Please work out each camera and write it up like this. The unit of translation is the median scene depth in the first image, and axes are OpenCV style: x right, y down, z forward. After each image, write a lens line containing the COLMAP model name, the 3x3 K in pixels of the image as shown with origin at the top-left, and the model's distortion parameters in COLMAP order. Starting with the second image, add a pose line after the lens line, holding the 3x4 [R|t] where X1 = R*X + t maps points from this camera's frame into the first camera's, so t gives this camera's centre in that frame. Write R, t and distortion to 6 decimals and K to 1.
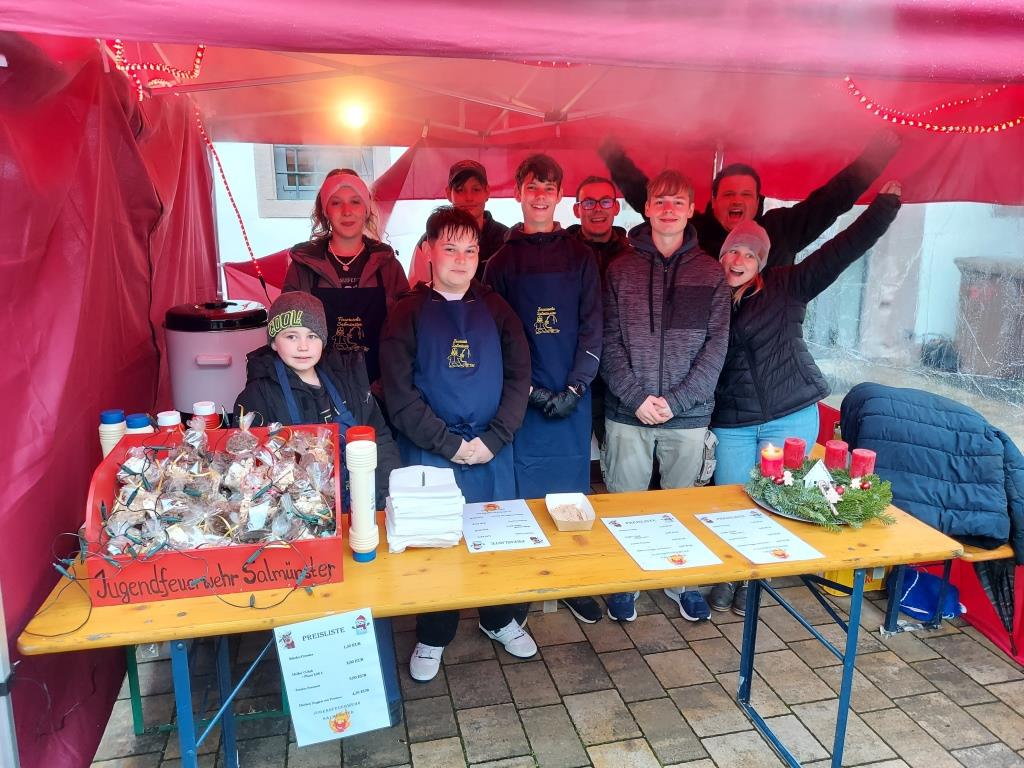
lens RADIAL K [[751.9, 0, 512.8], [0, 751.9, 383.5], [0, 0, 1]] dist [0.001526, -0.000273]
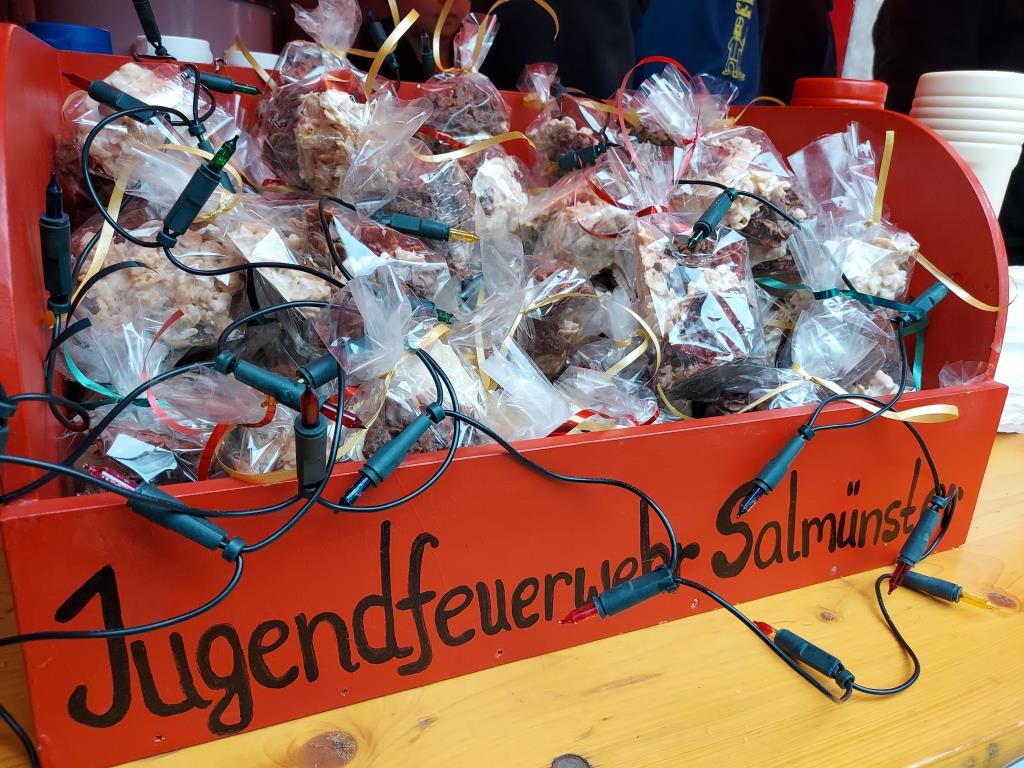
lens RADIAL K [[751.9, 0, 510.8], [0, 751.9, 383.9], [0, 0, 1]] dist [0.001526, -0.000273]
pose [[0.980976, -0.015386, 0.193516, -0.476760], [-0.005256, 0.994384, 0.105704, 0.184137], [-0.194056, -0.104710, 0.975386, 0.805488]]
